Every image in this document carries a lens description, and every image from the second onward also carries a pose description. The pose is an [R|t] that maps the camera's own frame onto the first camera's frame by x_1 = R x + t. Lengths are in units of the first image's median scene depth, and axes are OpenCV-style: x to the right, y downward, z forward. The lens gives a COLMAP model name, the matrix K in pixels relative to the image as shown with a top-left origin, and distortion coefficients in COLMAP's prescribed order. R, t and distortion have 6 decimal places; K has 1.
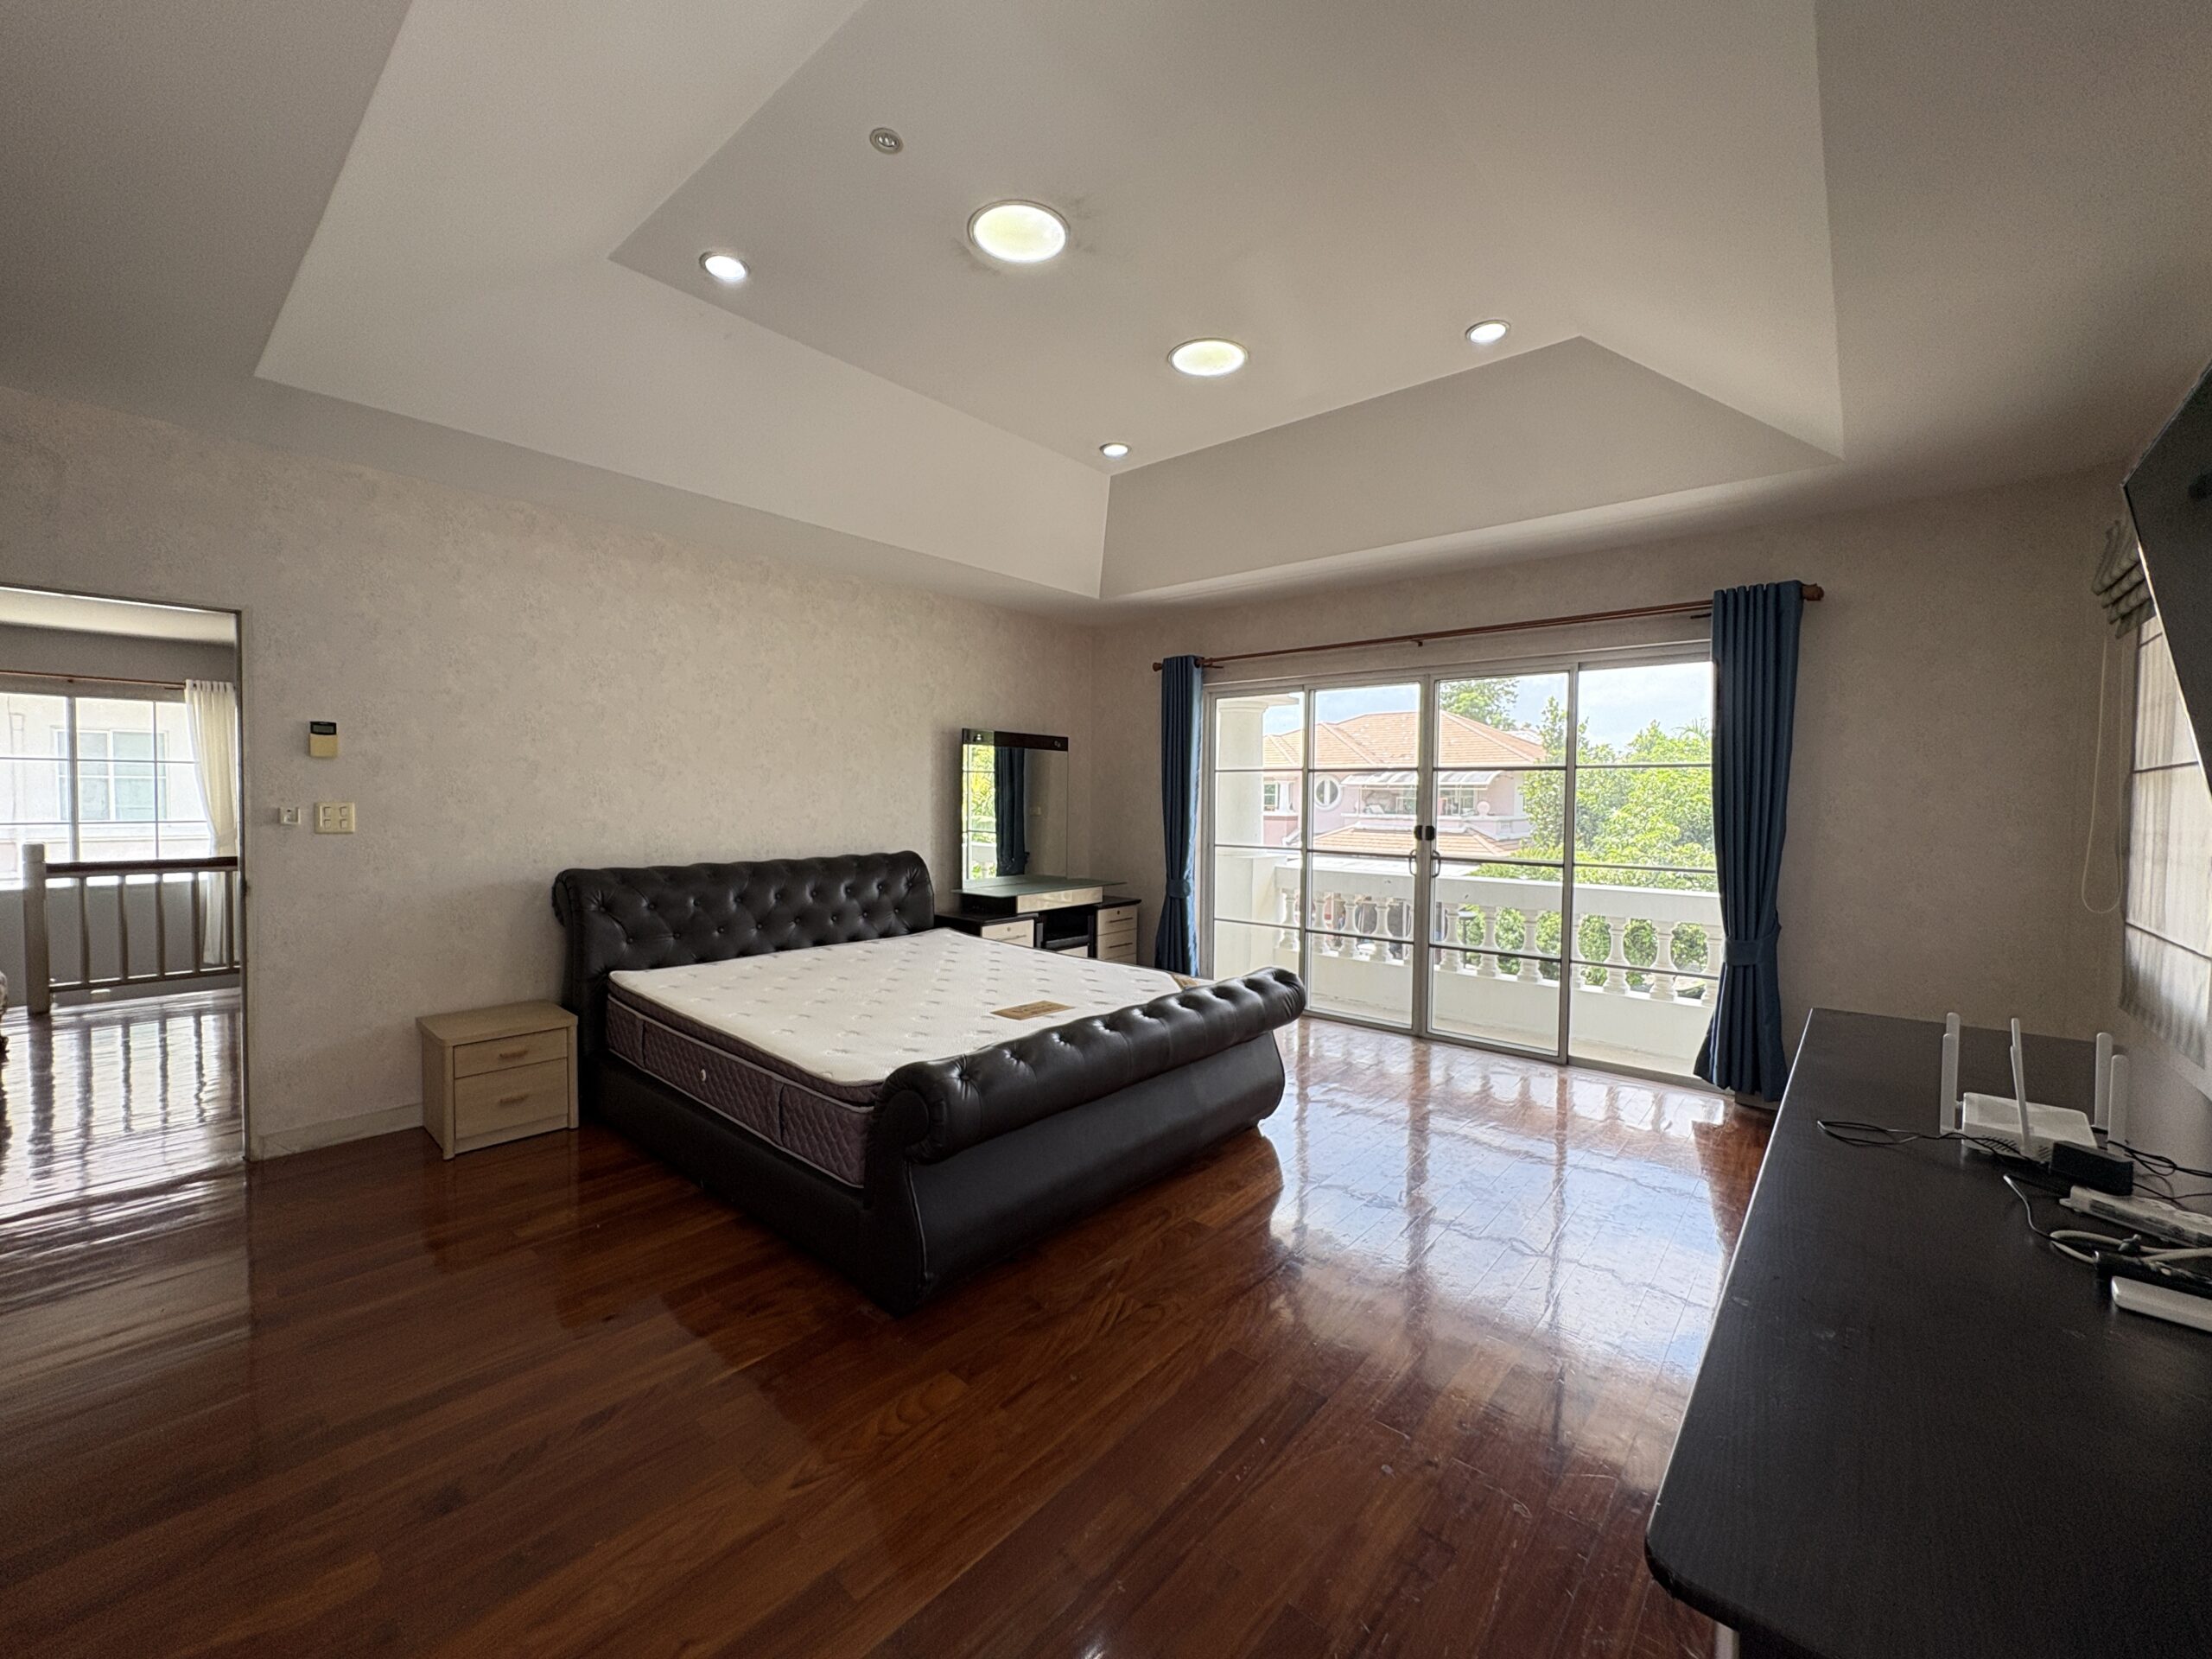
lens RADIAL K [[878.3, 0, 1096.7], [0, 878.3, 823.0], [0, 0, 1]] dist [-0.001971, -0.000469]
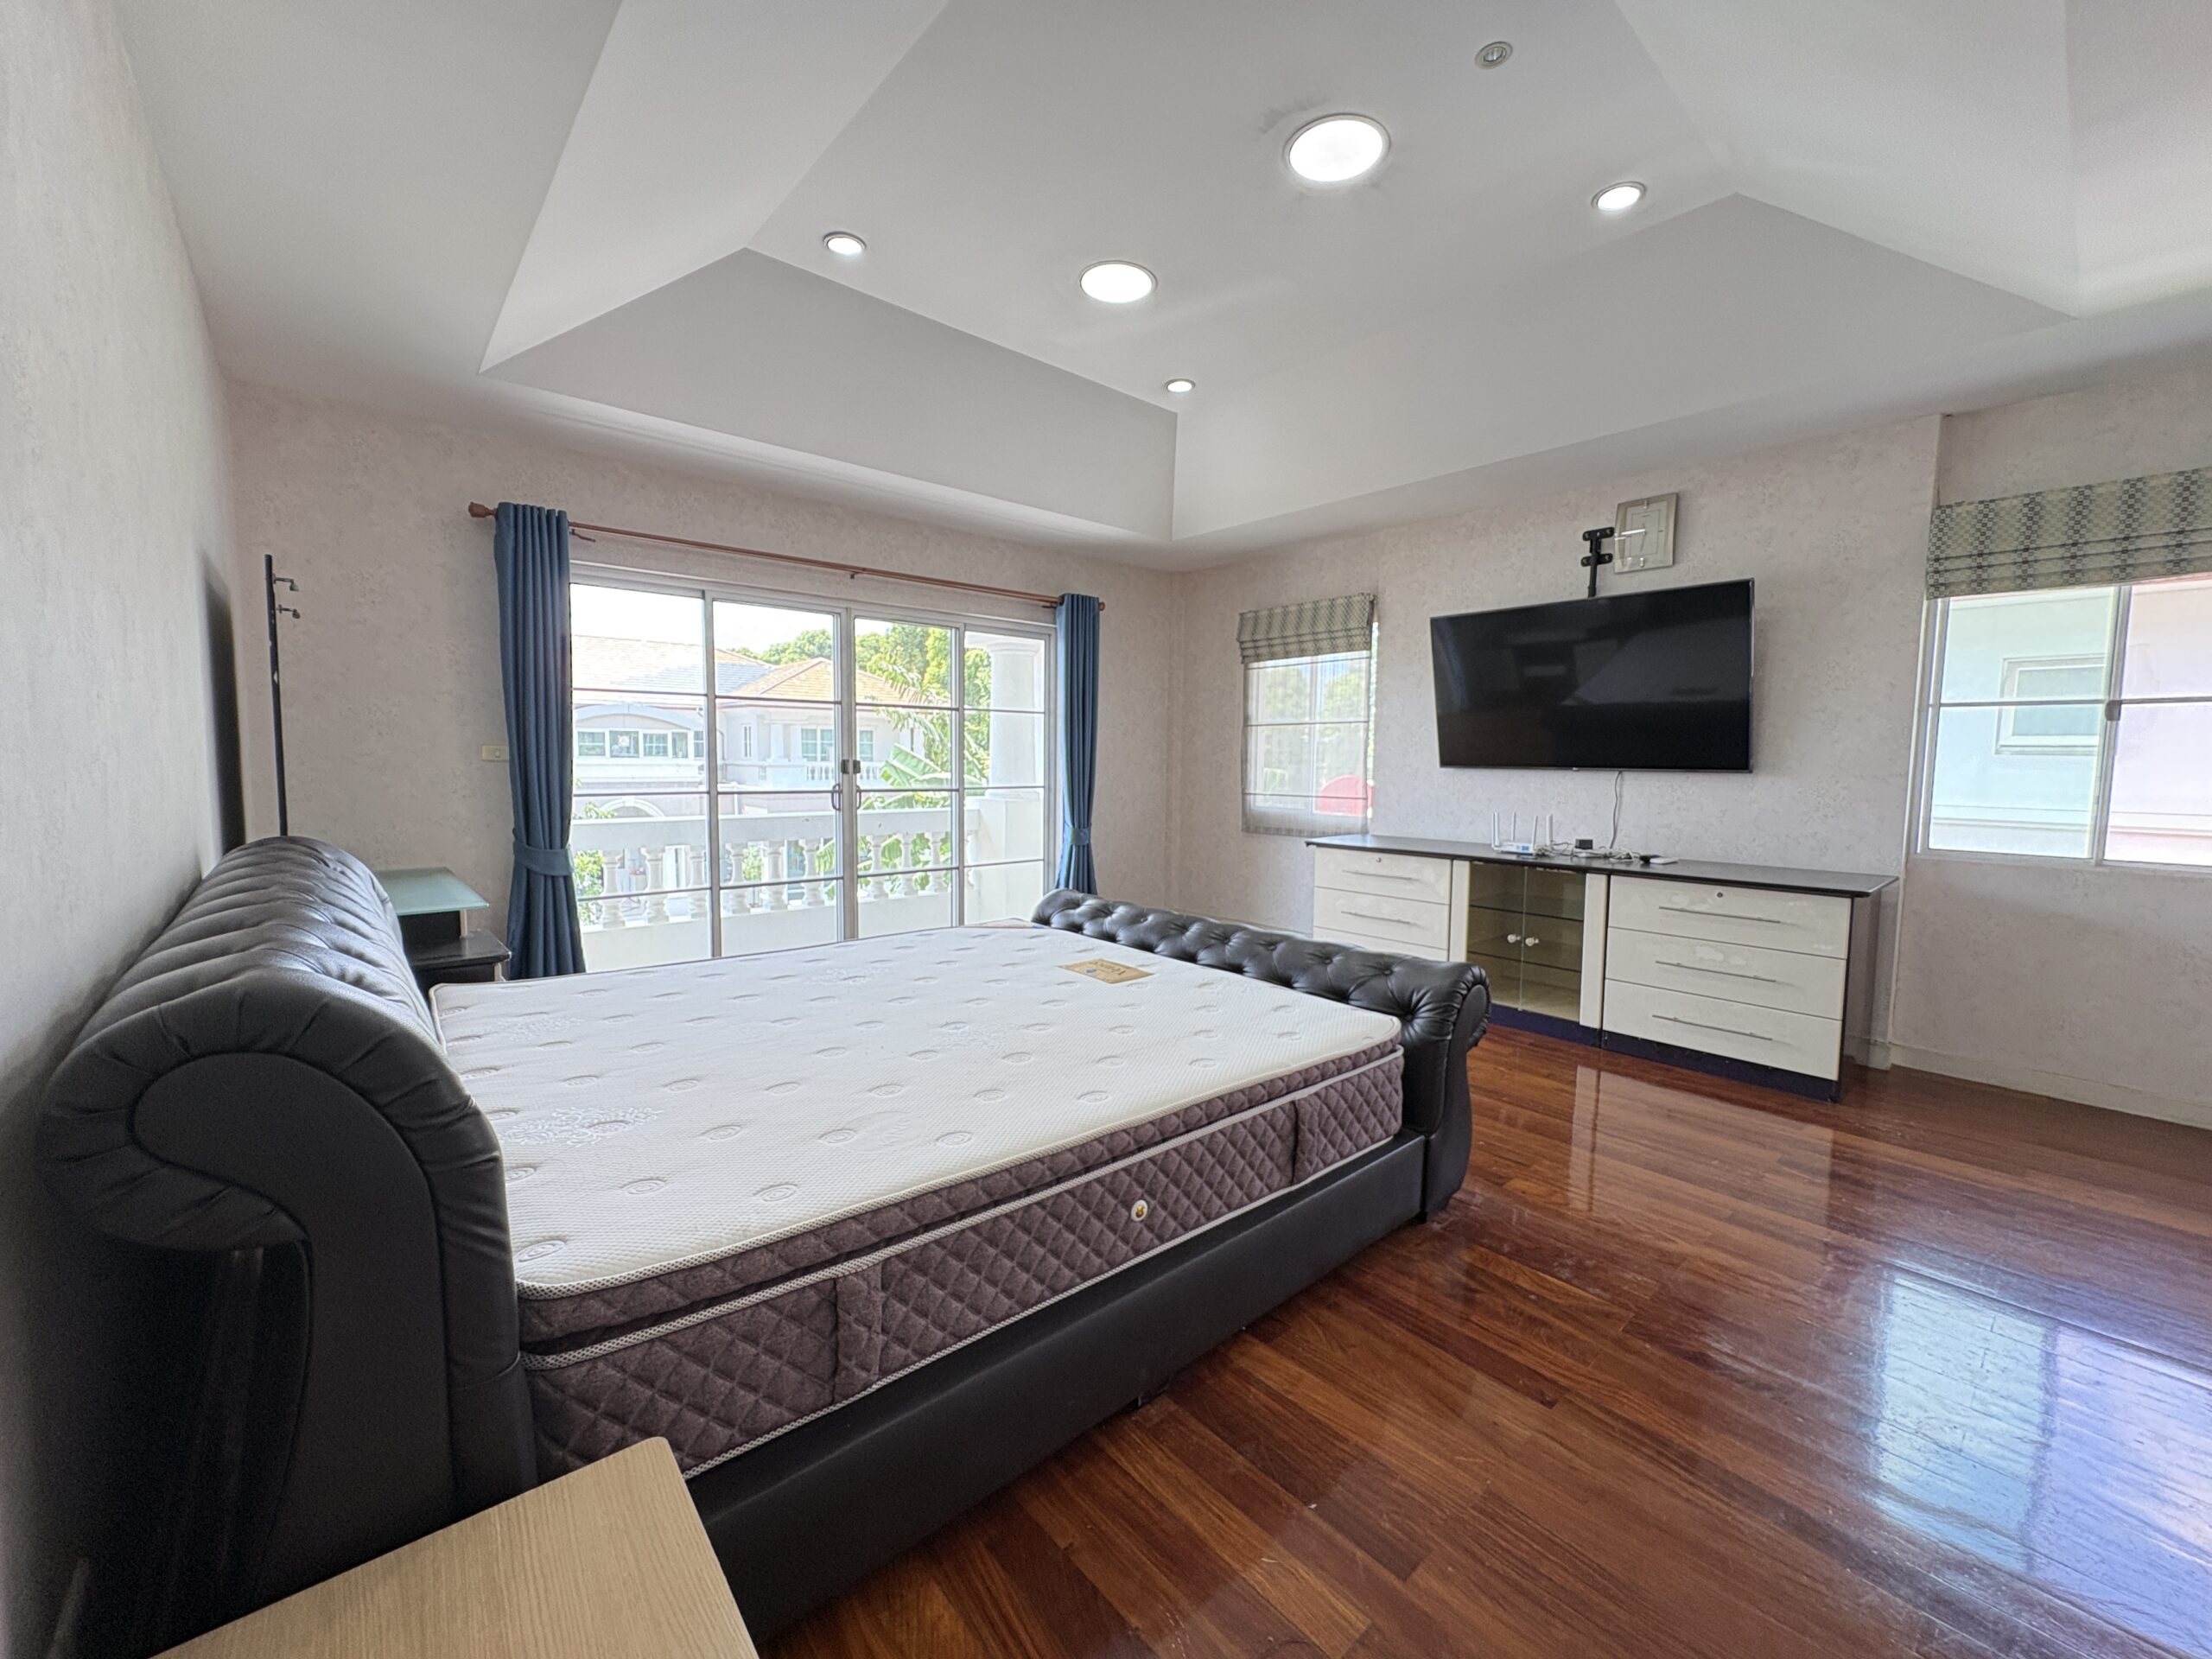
lens RADIAL K [[878.3, 0, 1107.6], [0, 878.3, 825.9], [0, 0, 1]] dist [-0.001971, -0.000469]
pose [[0.122648, -0.090156, 0.988347, -0.610304], [0.026913, 0.995801, 0.087497, -0.001758], [-0.992085, 0.015868, 0.124559, 0.595182]]
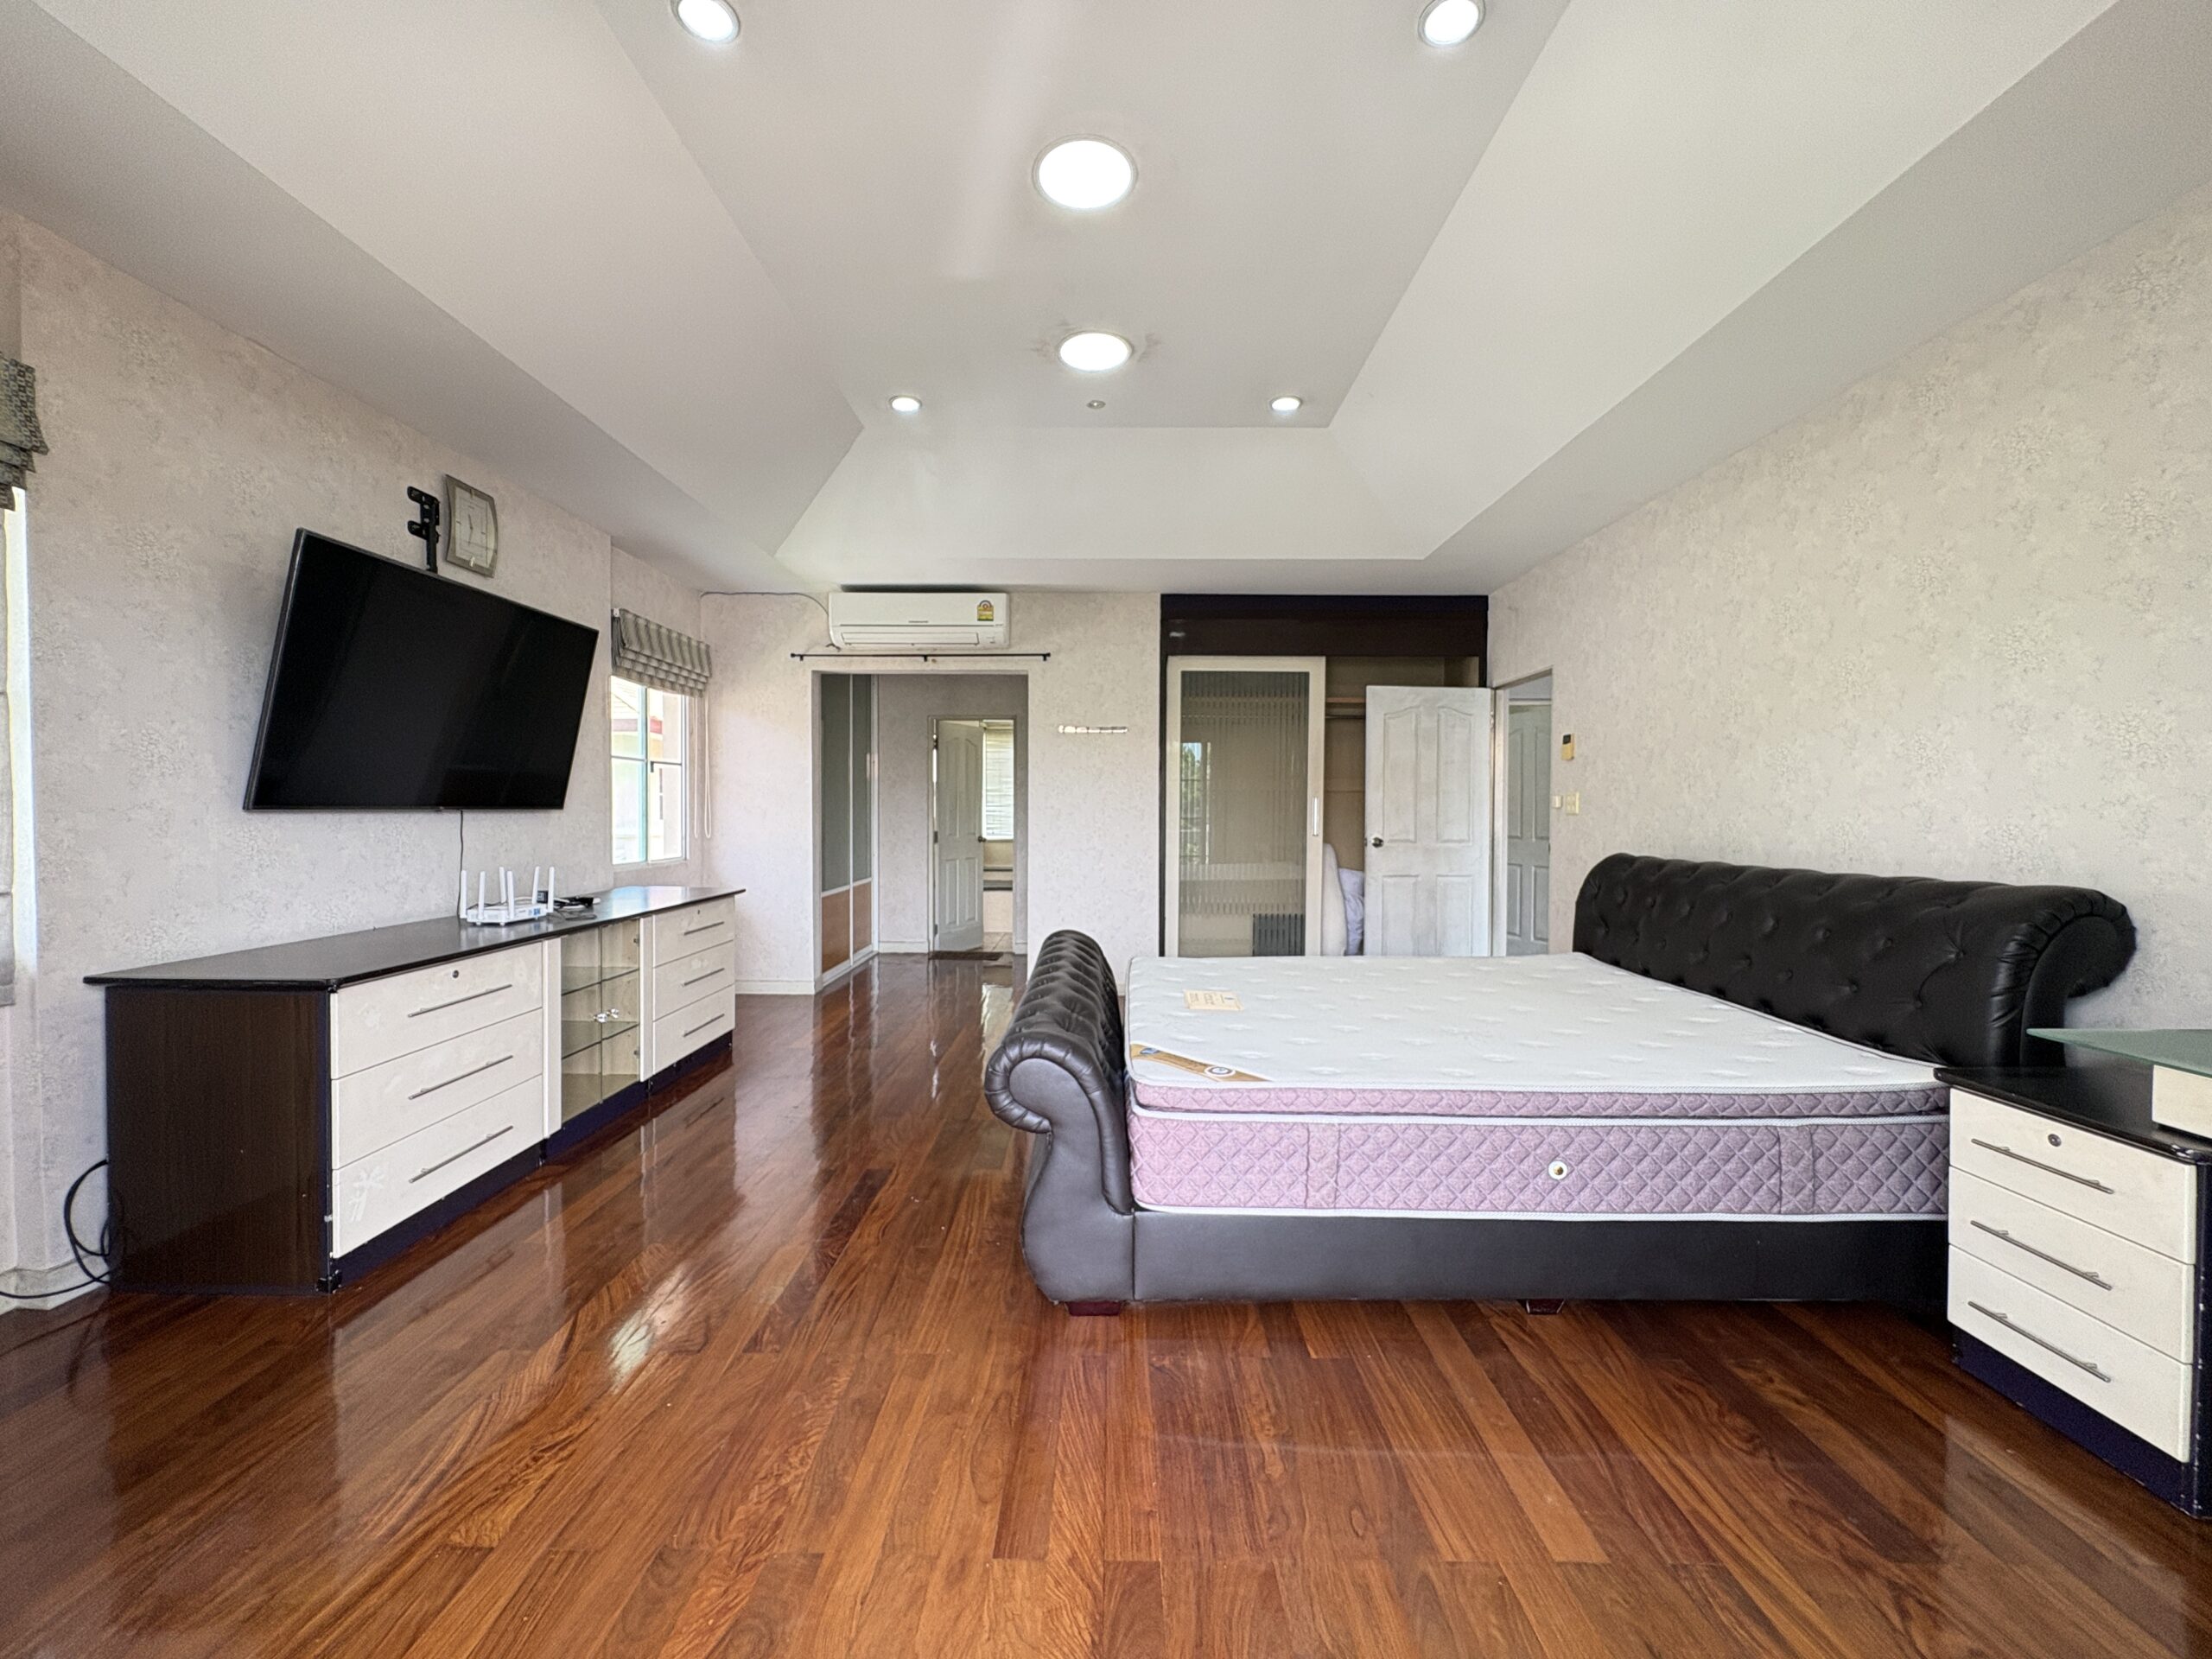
lens RADIAL K [[878.3, 0, 1104.4], [0, 878.3, 819.1], [0, 0, 1]] dist [-0.001971, -0.000469]
pose [[-0.751889, -0.006059, -0.659262, 0.408152], [-0.033279, 0.999032, 0.028773, 0.003389], [0.658450, 0.043573, -0.751362, 1.067949]]
